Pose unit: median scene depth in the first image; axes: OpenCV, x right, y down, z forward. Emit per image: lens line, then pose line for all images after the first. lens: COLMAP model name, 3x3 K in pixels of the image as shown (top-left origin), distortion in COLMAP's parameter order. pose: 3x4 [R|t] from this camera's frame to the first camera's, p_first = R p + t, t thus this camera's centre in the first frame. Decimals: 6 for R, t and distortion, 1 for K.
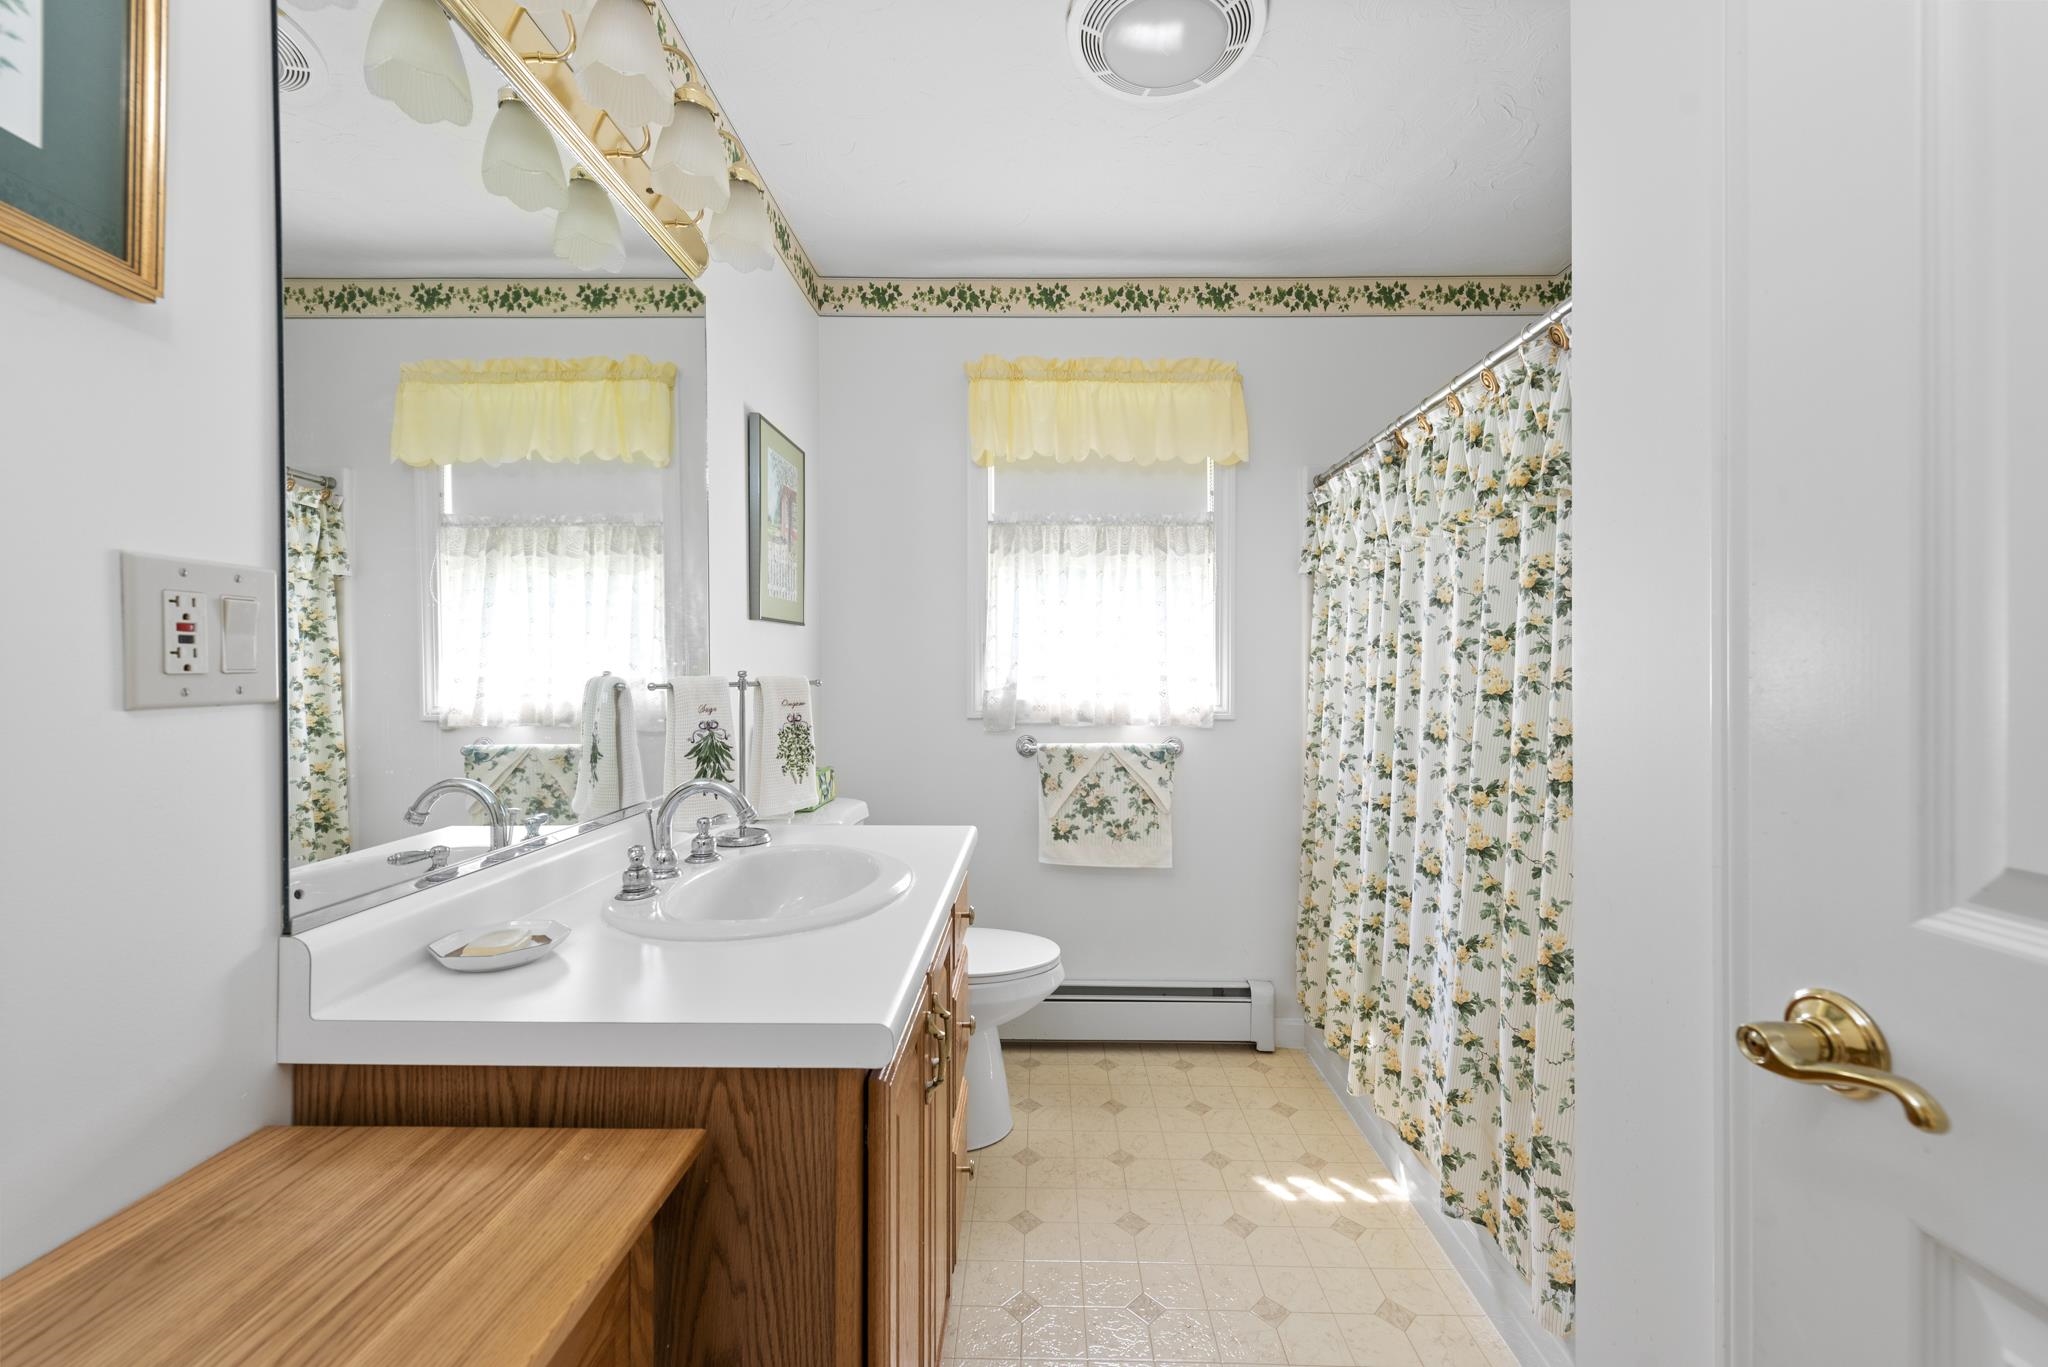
lens RADIAL K [[840.5, 0, 1024.0], [0, 840.5, 683.5], [0, 0, 1]] dist [0.077954, -0.000015]
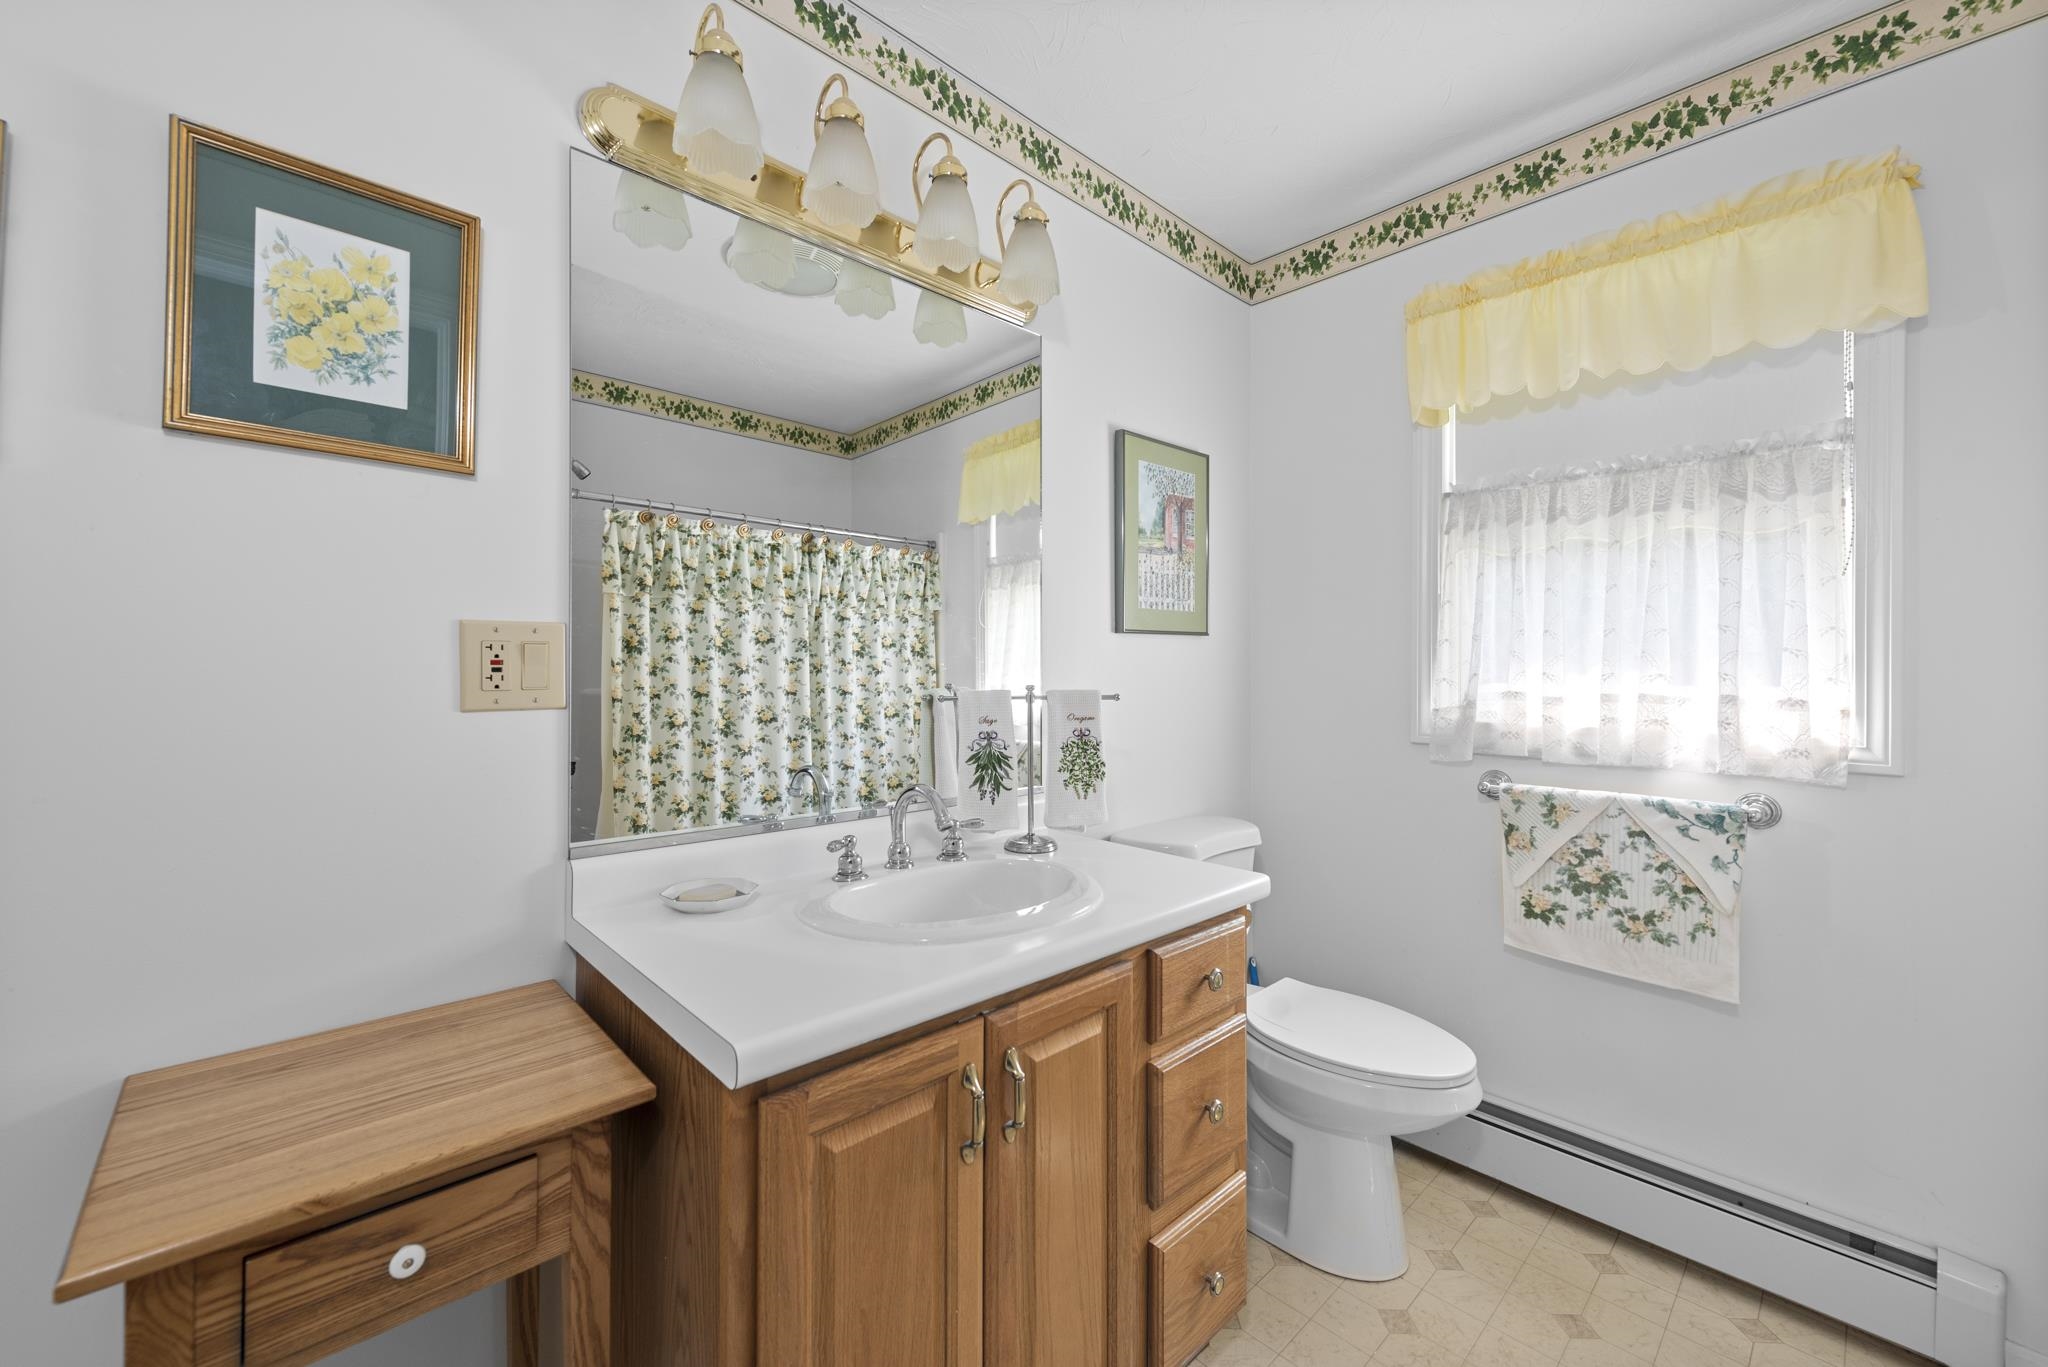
lens RADIAL K [[833.4, 0, 1024.0], [0, 833.4, 683.5], [0, 0, 1]] dist [0.052453, -0.009473]
pose [[0.702289, 0.011026, -0.711806, 0.254759], [-0.014151, 0.999899, 0.001527, -0.011770], [0.711751, 0.009000, 0.702374, 0.175551]]
